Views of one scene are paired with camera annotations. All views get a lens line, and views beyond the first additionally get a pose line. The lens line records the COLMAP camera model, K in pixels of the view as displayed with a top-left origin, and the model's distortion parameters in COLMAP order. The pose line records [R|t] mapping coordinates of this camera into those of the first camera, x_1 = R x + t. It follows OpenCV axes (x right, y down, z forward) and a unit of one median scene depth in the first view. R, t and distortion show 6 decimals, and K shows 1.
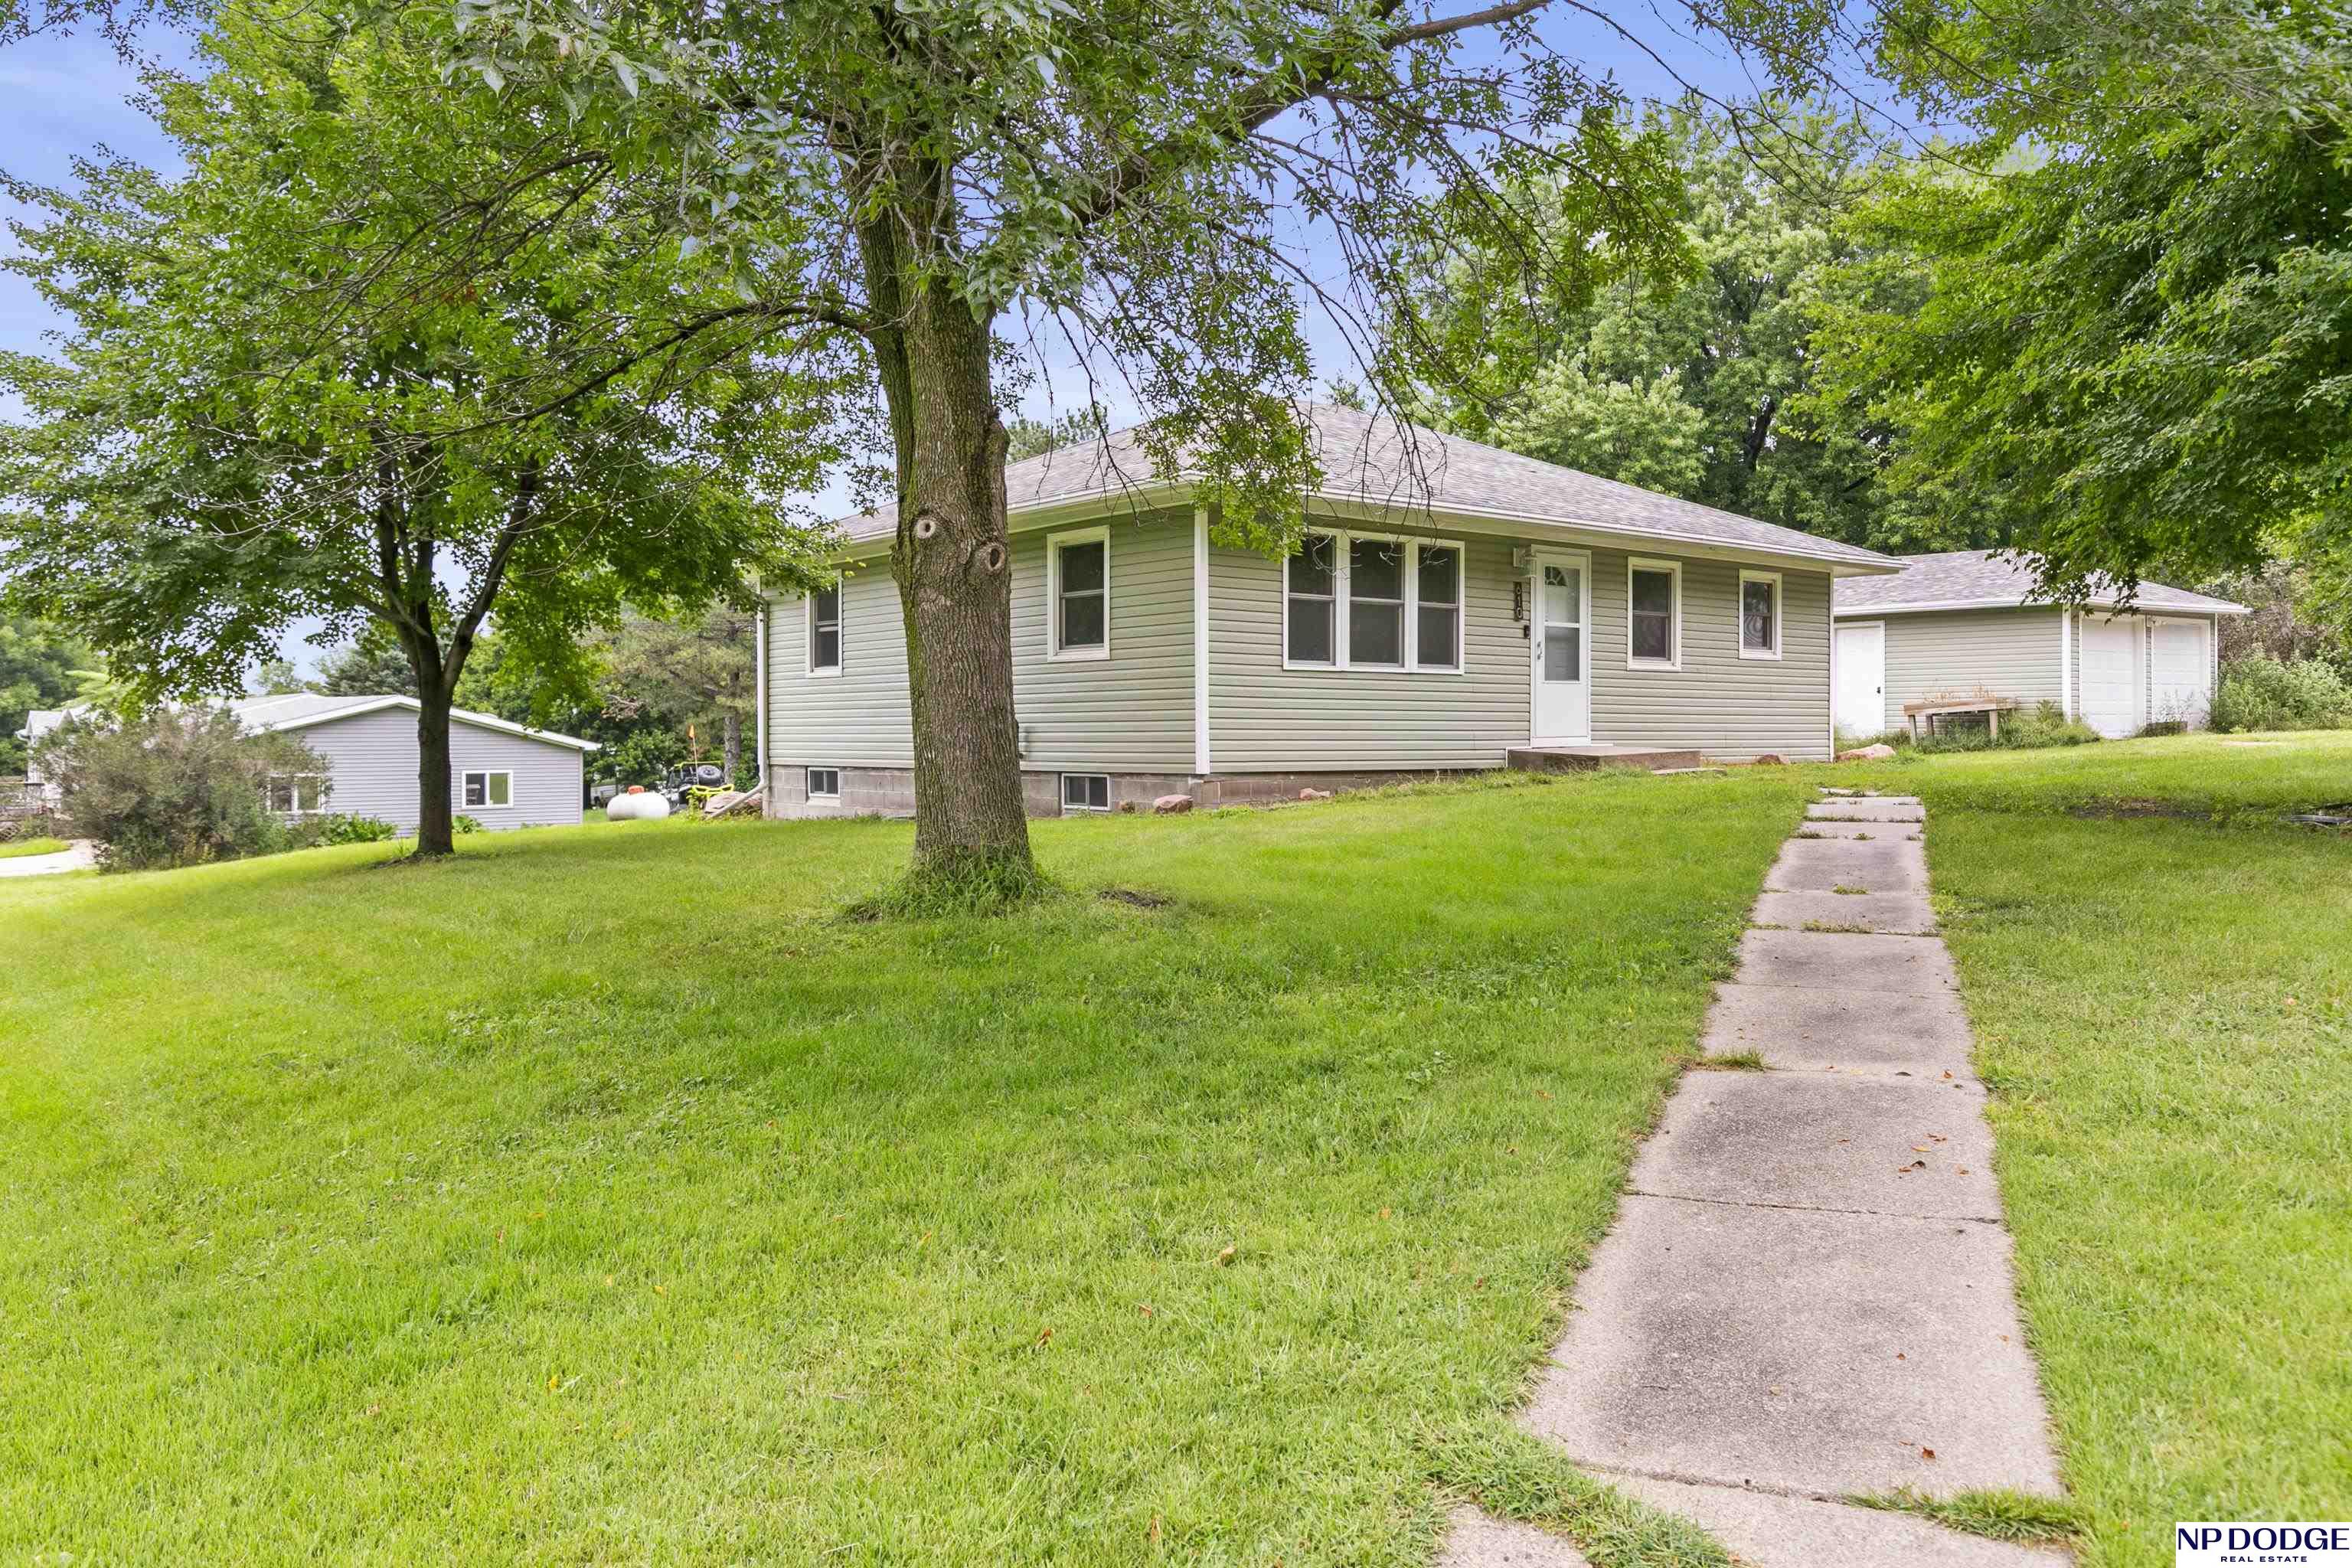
lens RADIAL K [[1762.7, 0, 1171.2], [0, 1762.7, 759.6], [0, 0, 1]] dist [0.006701, 0.000586]
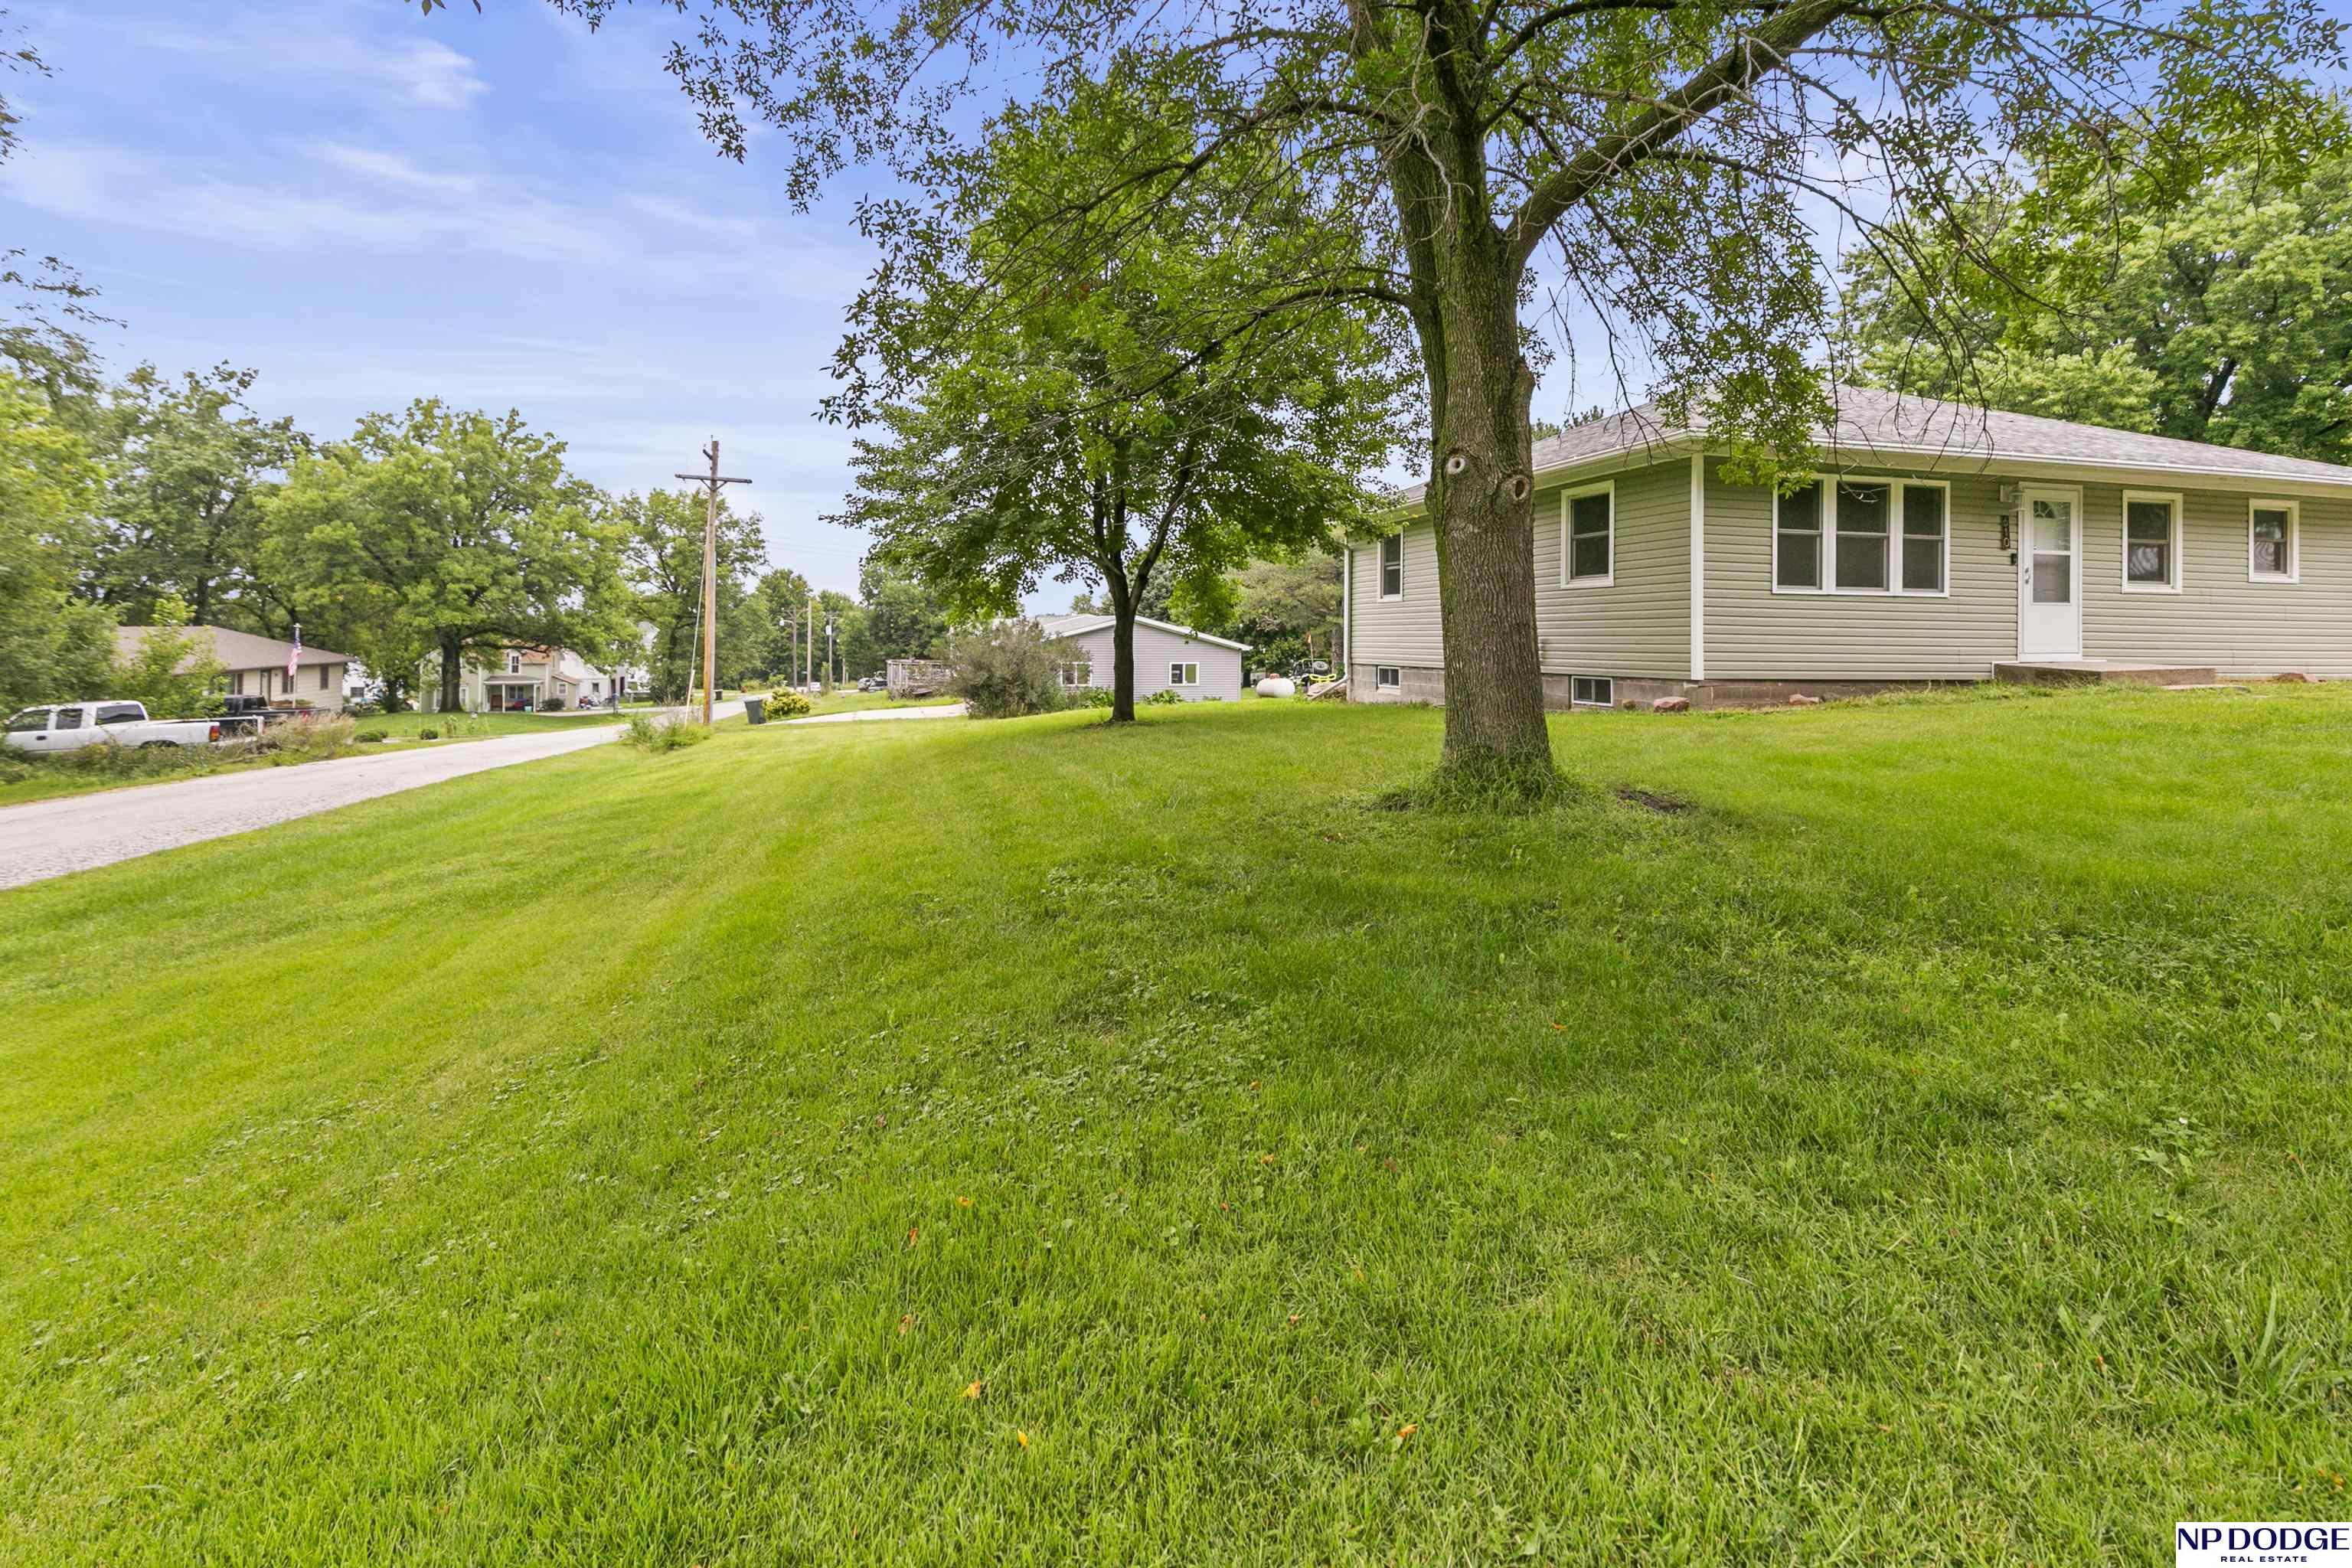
lens RADIAL K [[1132.2, 0, 1143.5], [0, 1132.2, 628.8], [0, 0, 1]] dist [0.003010, 0.000363]
pose [[0.913815, 0.006584, -0.406077, -0.012094], [-0.016780, 0.999627, -0.021555, -0.003228], [0.405784, 0.026511, 0.913584, 0.116182]]
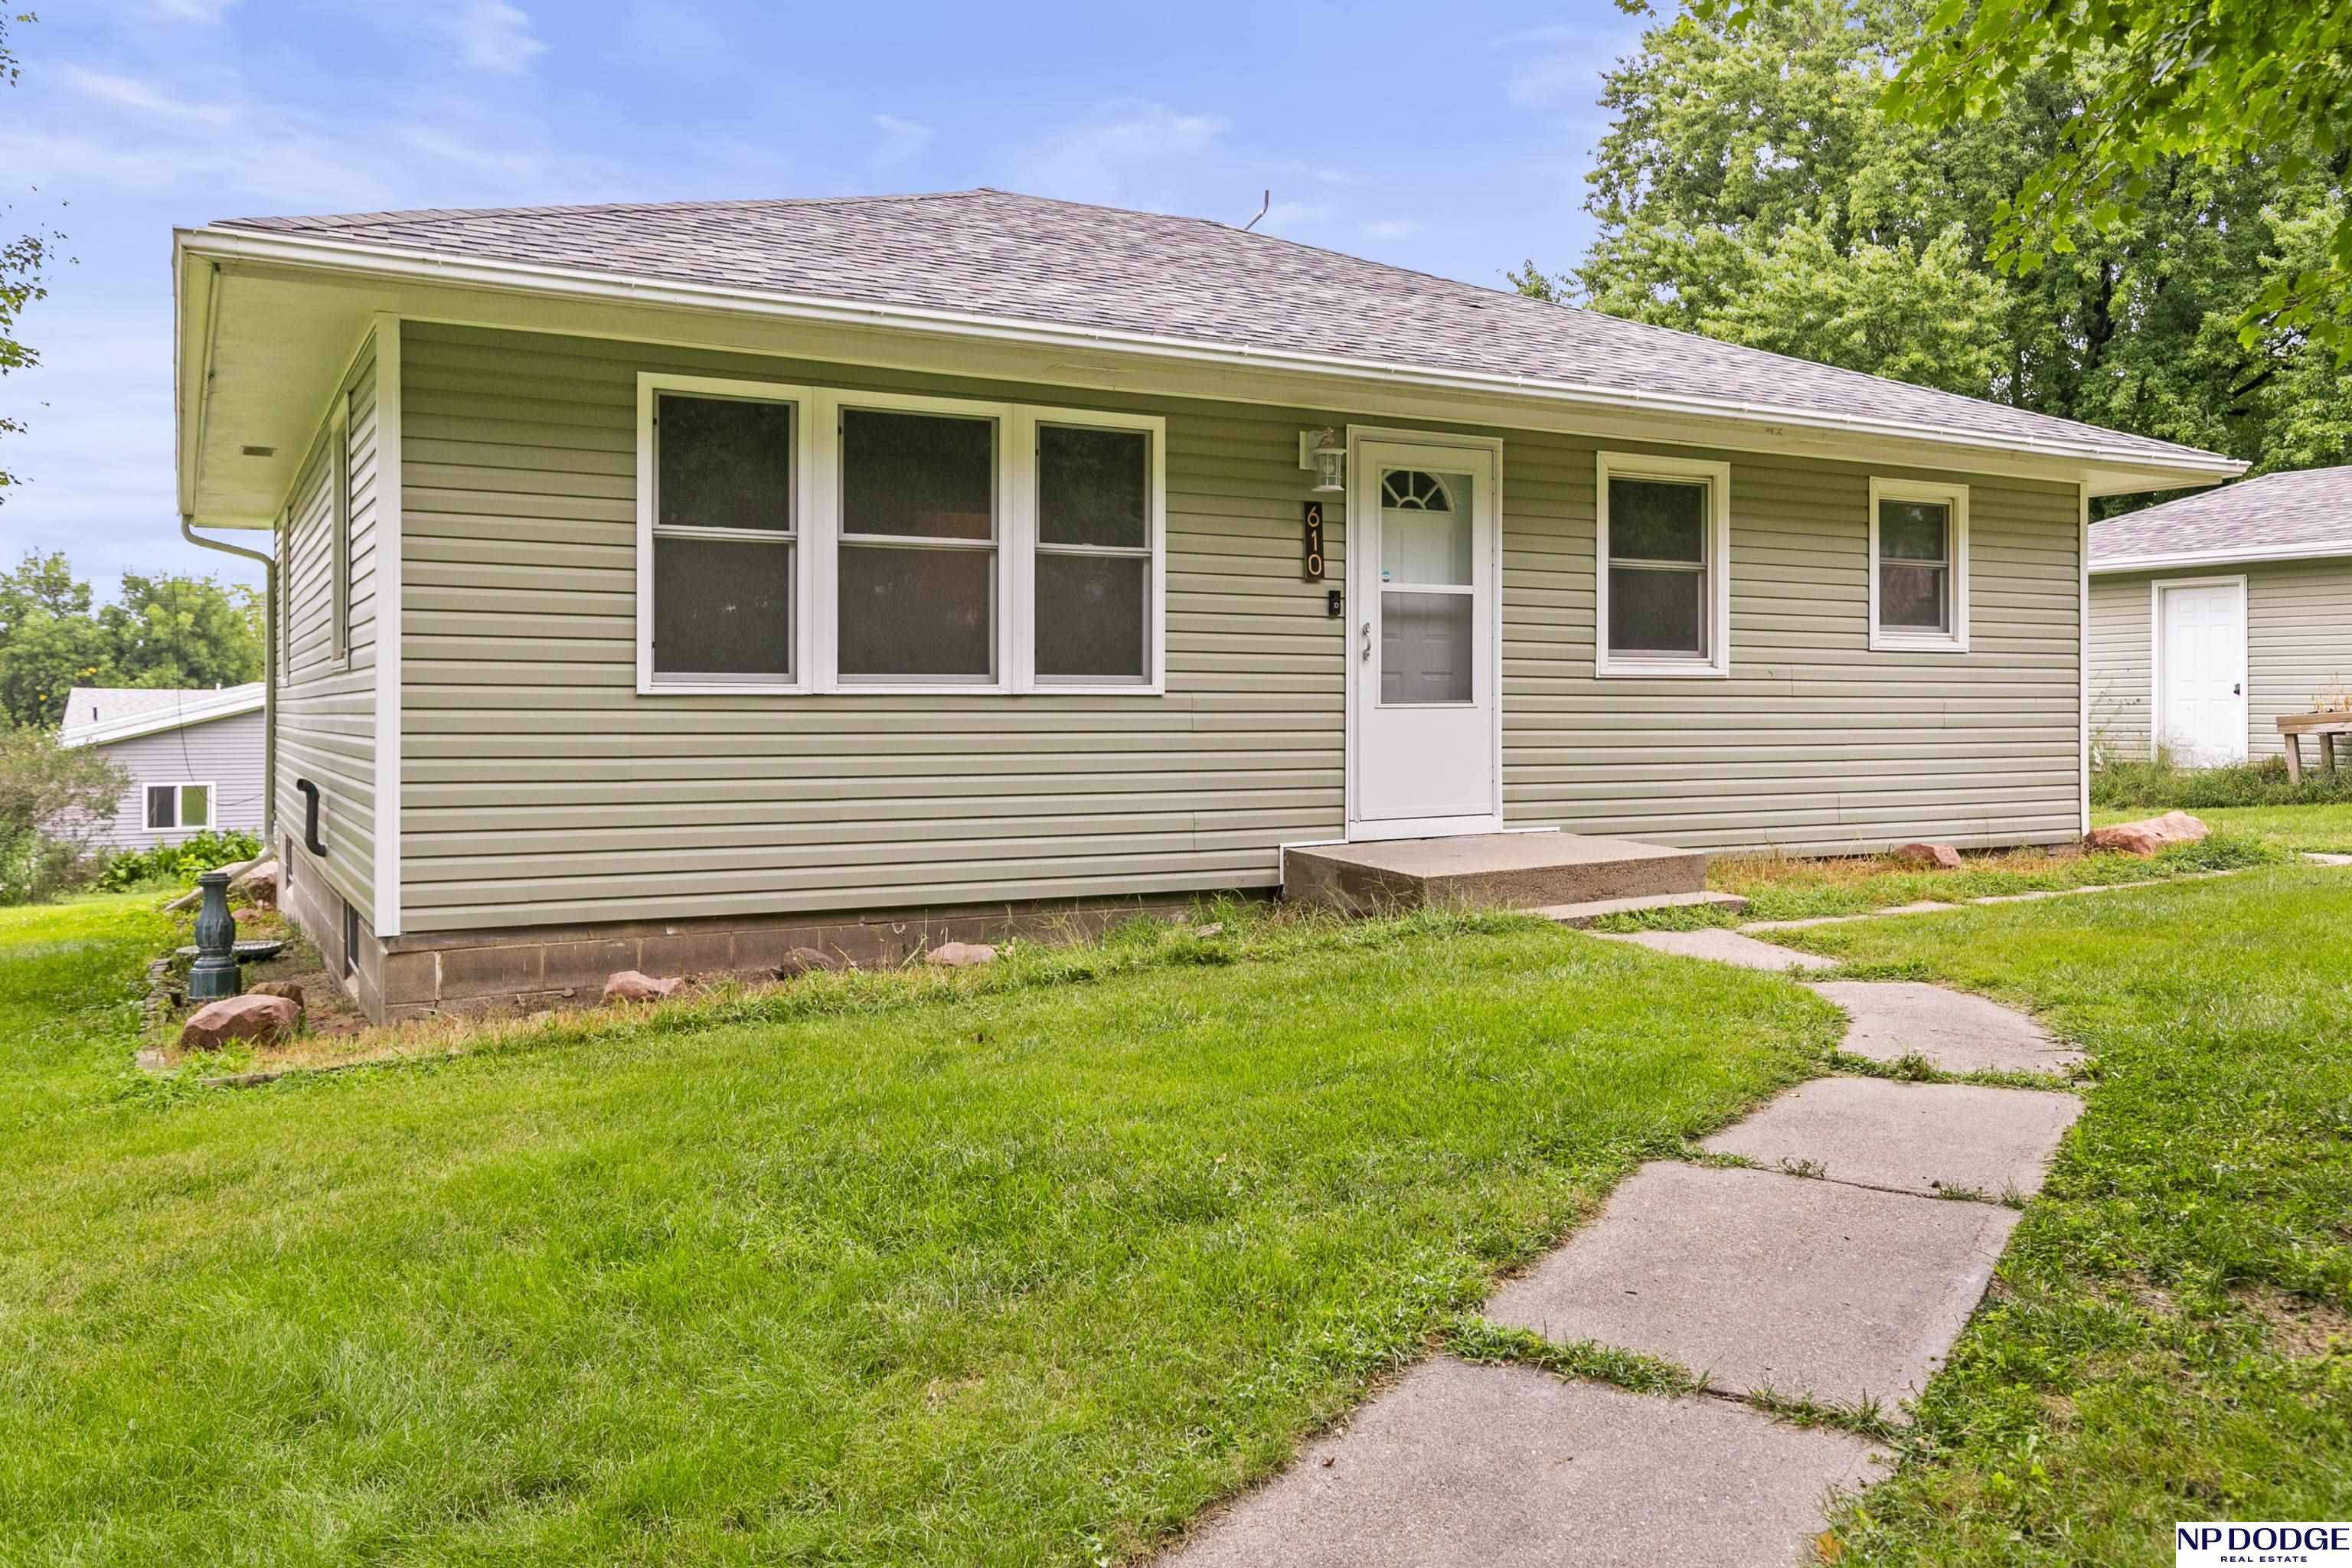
lens RADIAL K [[1865.9, 0, 1175.2], [0, 1865.9, 693.8], [0, 0, 1]] dist [0.020375, -0.003478]
pose [[0.984734, 0.000054, -0.174068, 0.252348], [-0.003783, 0.999770, -0.021094, -0.037355], [0.174027, 0.021431, 0.984508, 0.495007]]
